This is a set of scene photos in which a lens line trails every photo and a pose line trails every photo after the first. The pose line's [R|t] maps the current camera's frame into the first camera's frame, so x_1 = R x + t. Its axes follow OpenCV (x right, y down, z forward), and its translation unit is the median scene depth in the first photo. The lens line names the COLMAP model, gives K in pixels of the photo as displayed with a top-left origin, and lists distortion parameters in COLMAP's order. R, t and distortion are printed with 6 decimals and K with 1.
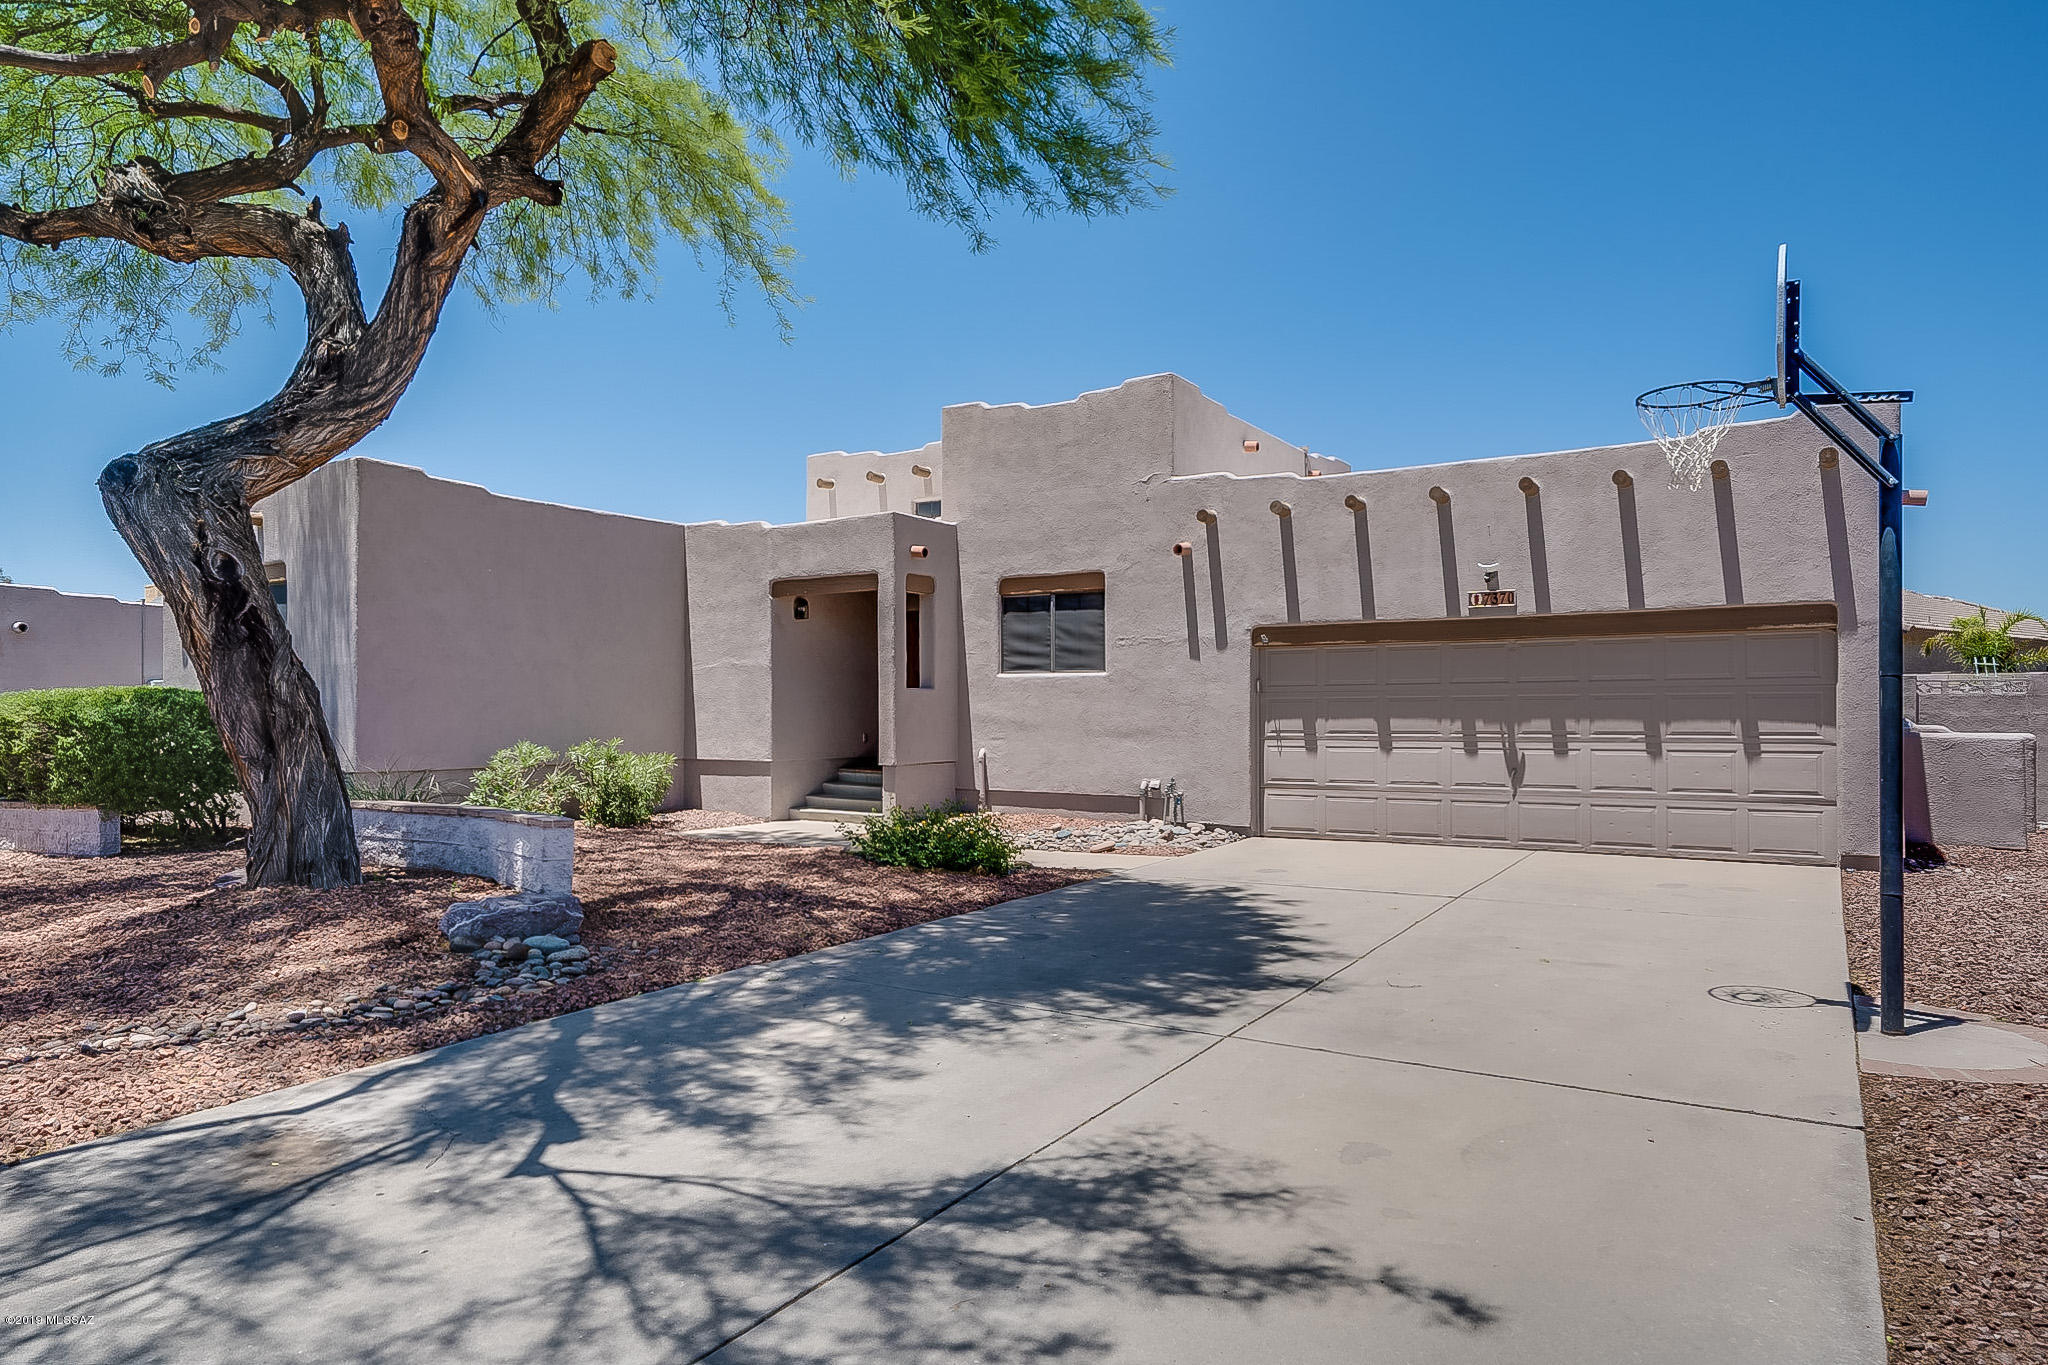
lens RADIAL K [[1229.0, 0, 1049.5], [0, 1229.0, 689.7], [0, 0, 1]] dist [-0.031388, 0.036636]
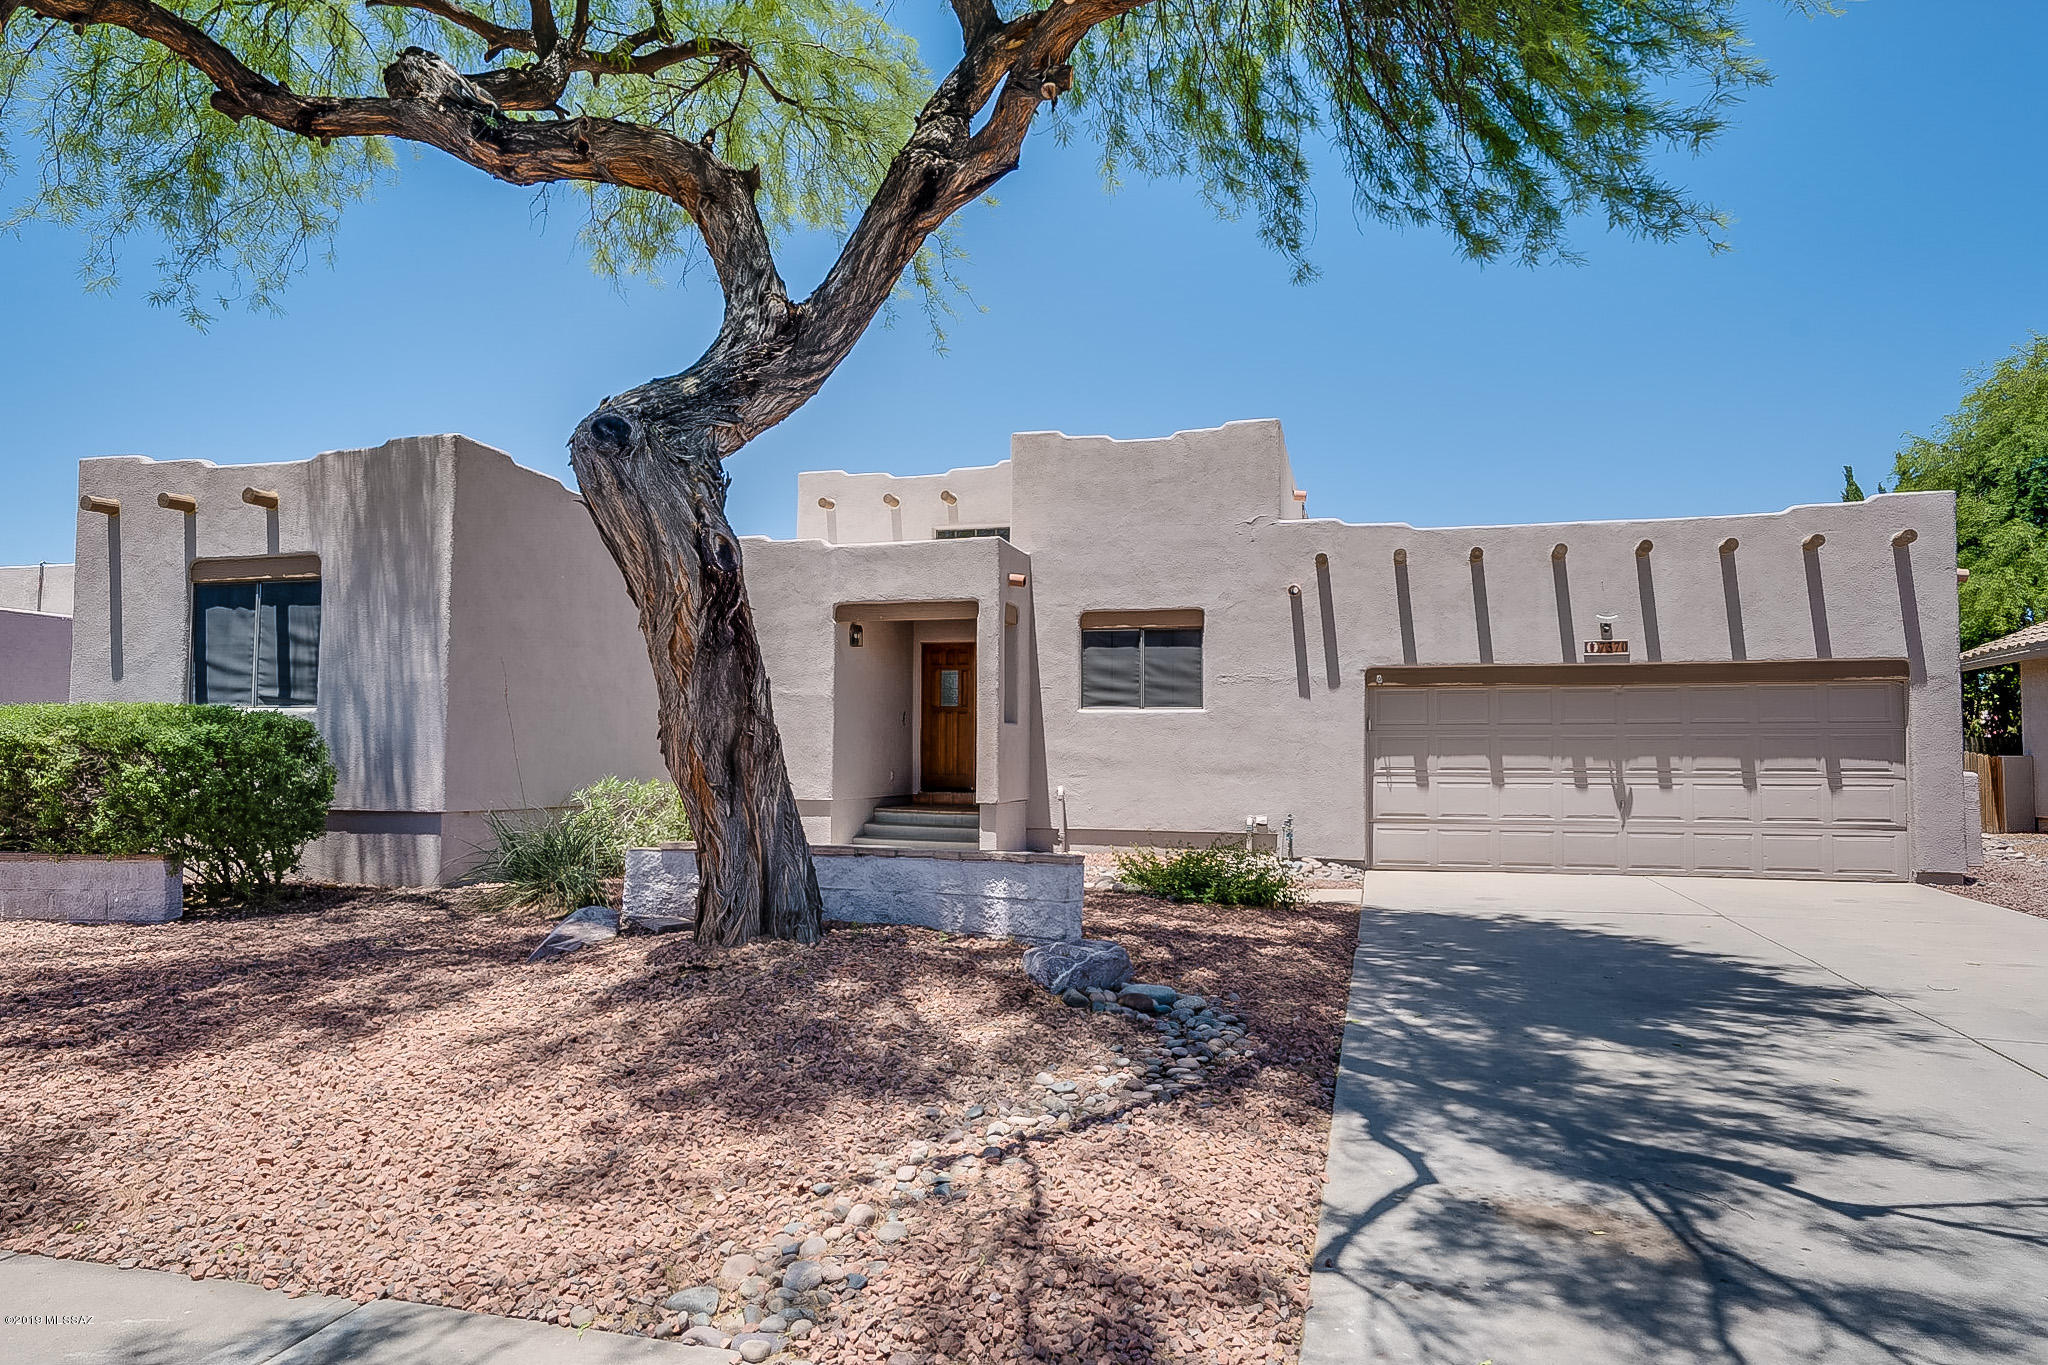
lens RADIAL K [[1229.0, 0, 1049.5], [0, 1229.0, 689.7], [0, 0, 1]] dist [-0.031388, 0.036636]
pose [[0.957030, 0.023114, 0.289065, -0.431591], [-0.012103, 0.999133, -0.039822, 0.013509], [-0.289735, 0.034612, 0.956481, 0.090289]]
